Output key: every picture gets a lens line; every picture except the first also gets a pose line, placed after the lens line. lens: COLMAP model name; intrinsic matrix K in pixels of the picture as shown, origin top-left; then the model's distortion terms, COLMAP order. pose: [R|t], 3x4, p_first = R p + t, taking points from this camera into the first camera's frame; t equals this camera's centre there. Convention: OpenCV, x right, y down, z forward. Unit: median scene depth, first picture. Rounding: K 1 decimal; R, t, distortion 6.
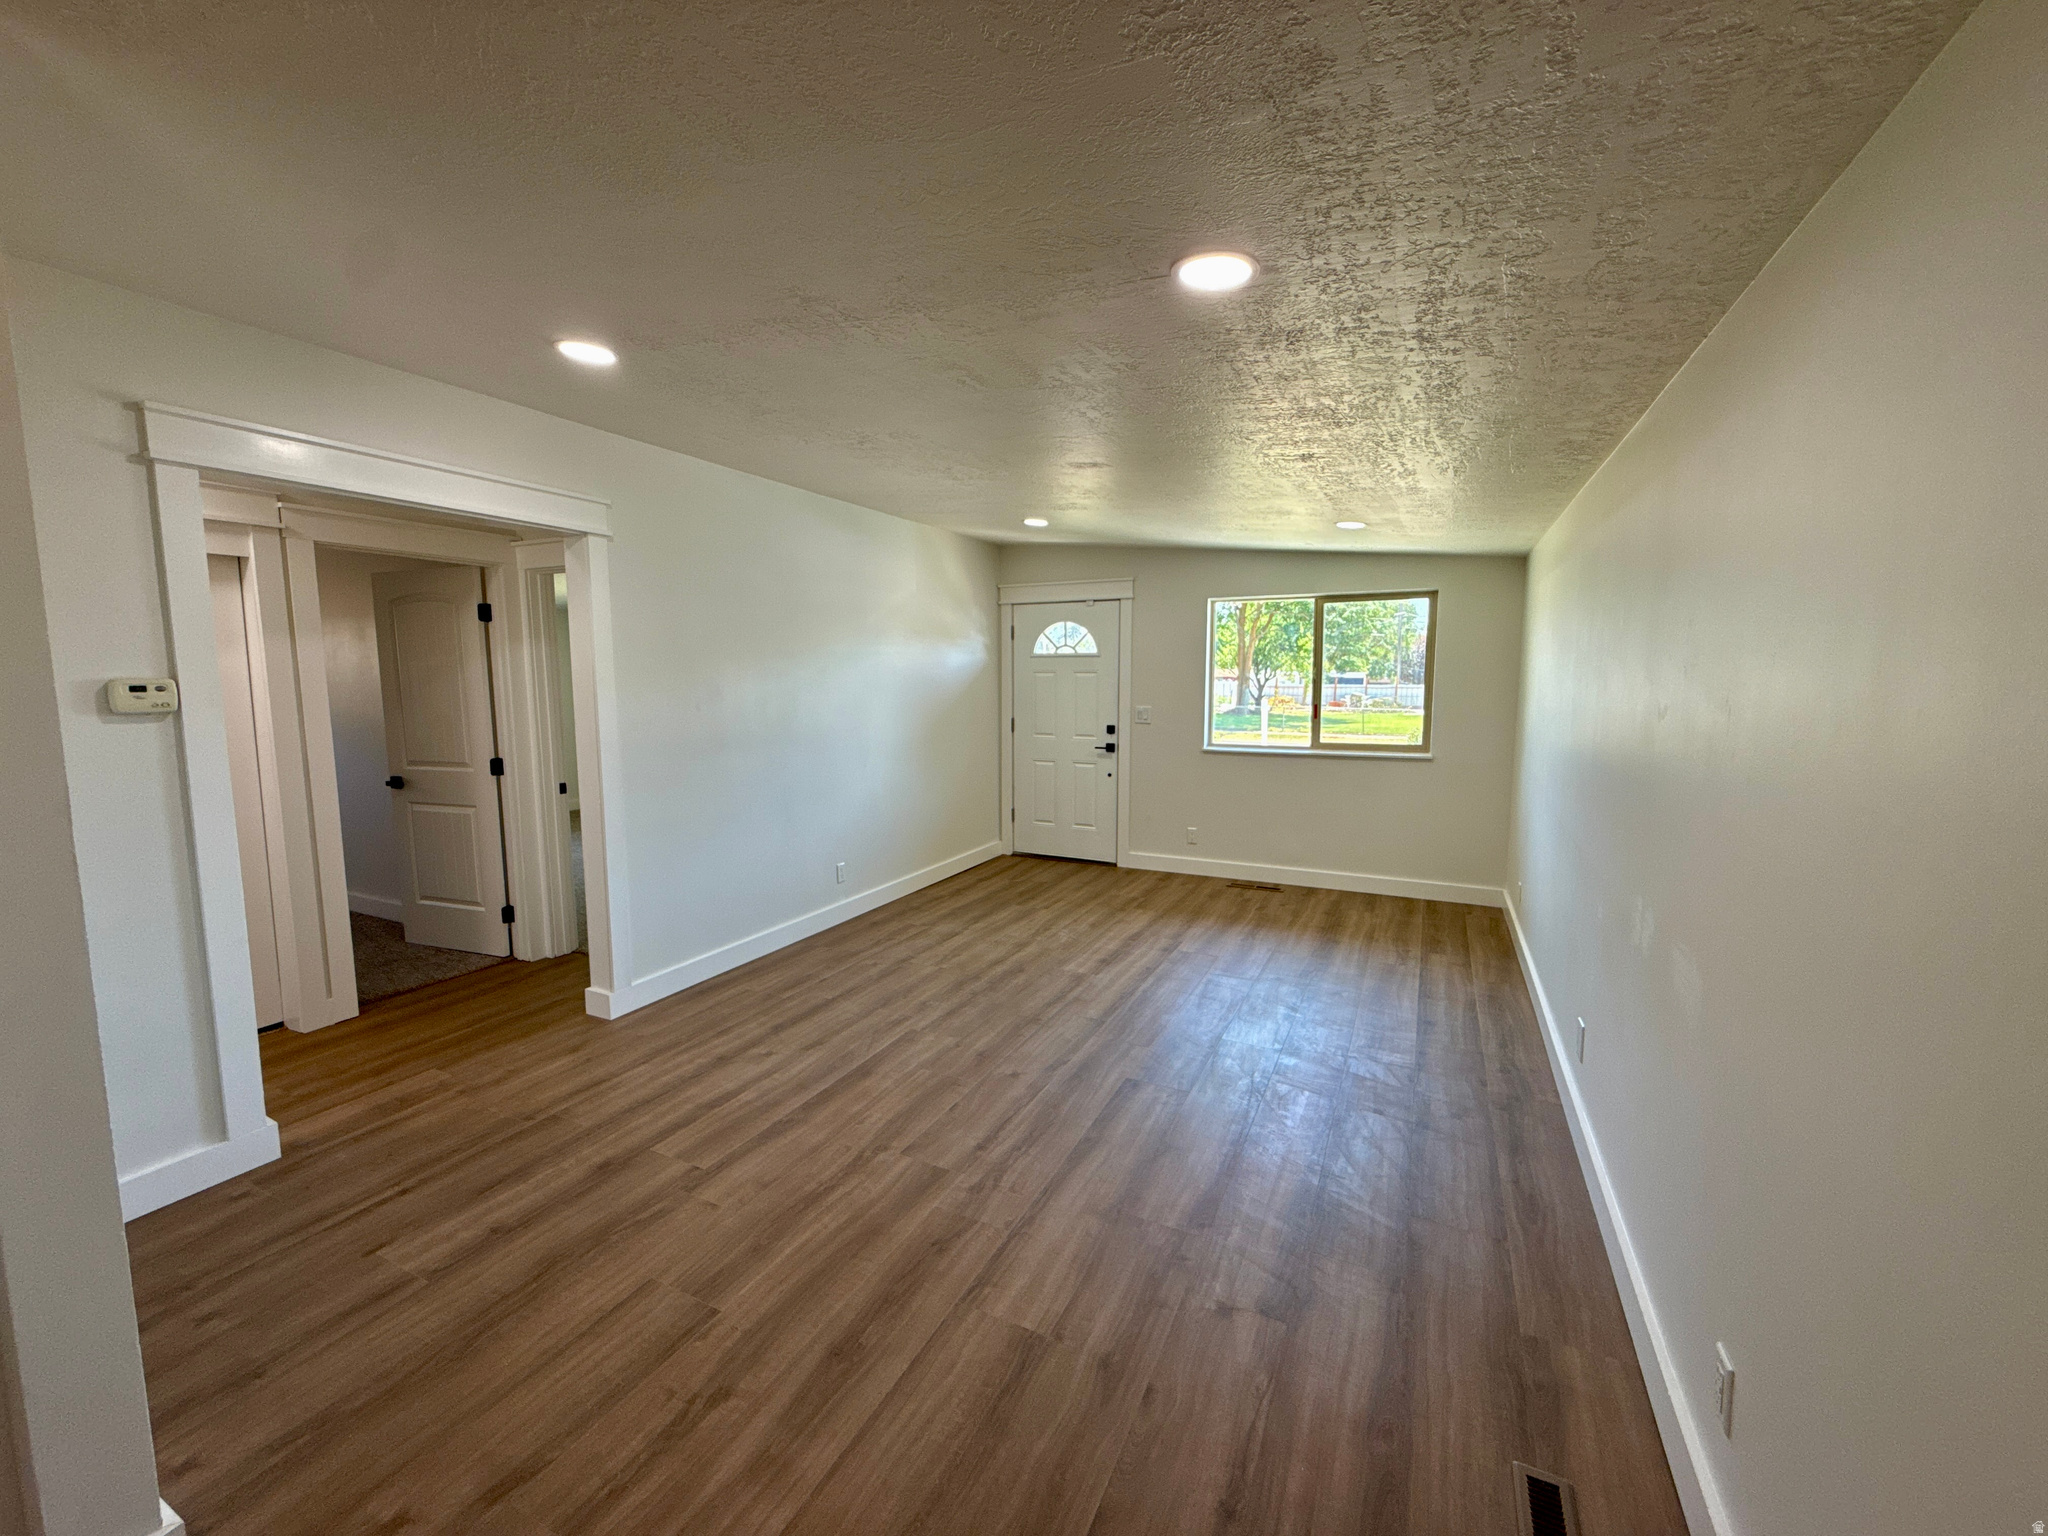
lens RADIAL K [[825.3, 0, 1025.3], [0, 825.3, 767.2], [0, 0, 1]] dist [-0.000209, 0.000309]
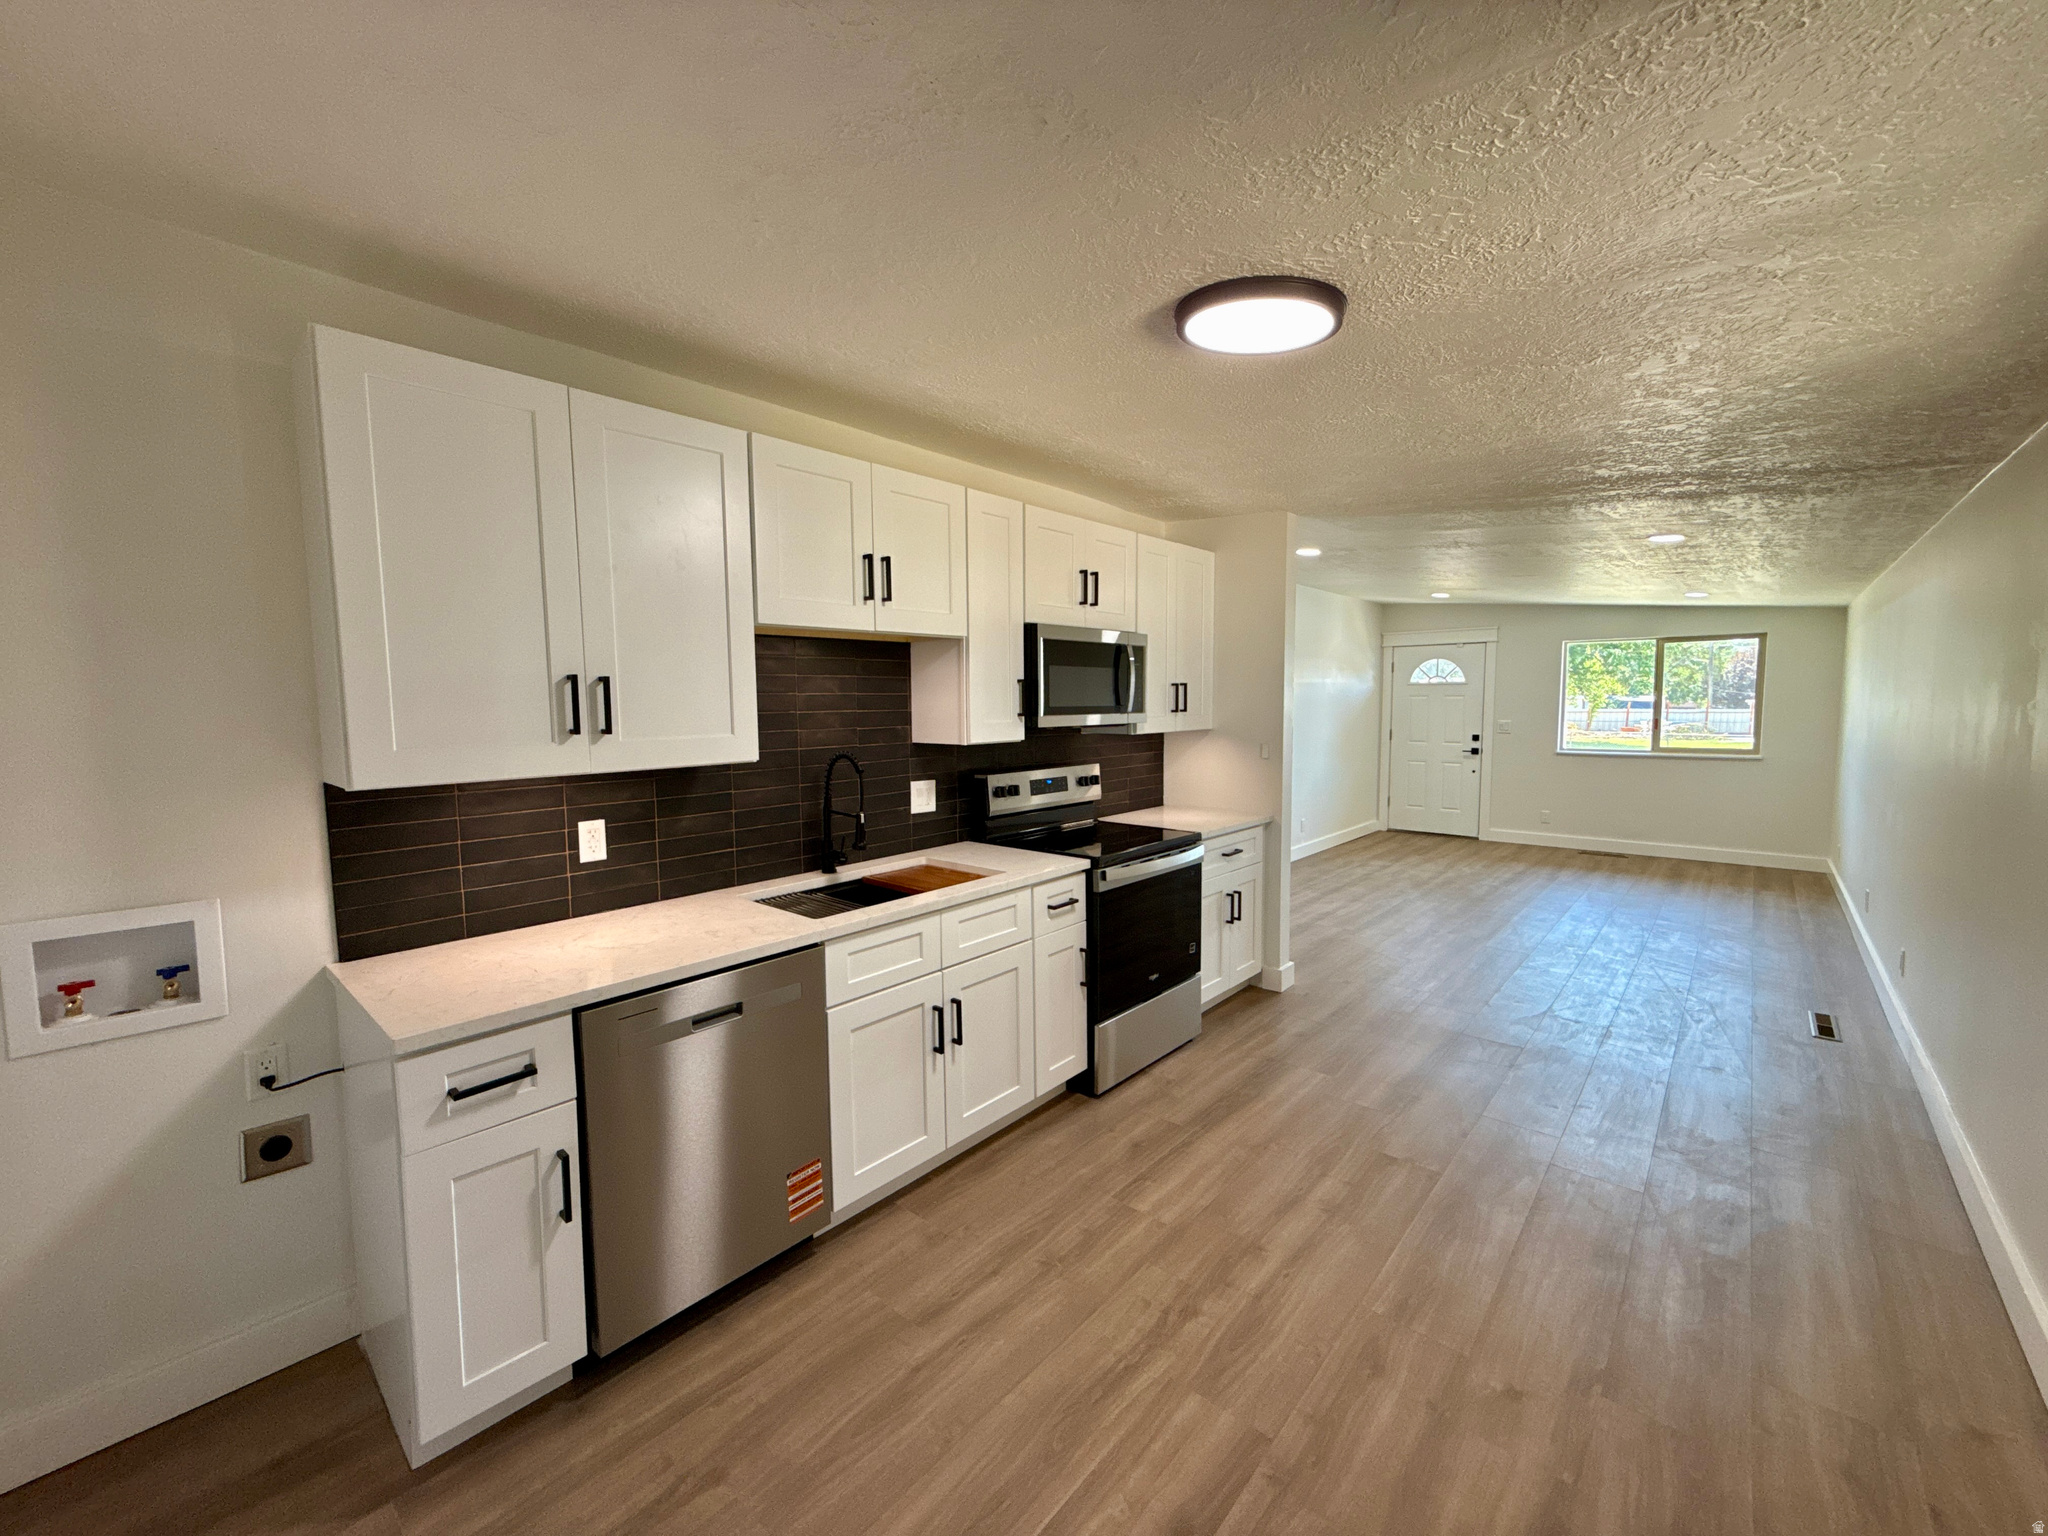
lens RADIAL K [[825.3, 0, 1016.7], [0, 825.3, 767.2], [0, 0, 1]] dist [-0.000209, 0.000309]
pose [[0.963258, 0.015877, -0.268107, -0.271335], [-0.024428, 0.999293, -0.028587, 0.062796], [0.267464, 0.034086, 0.962965, -0.531294]]
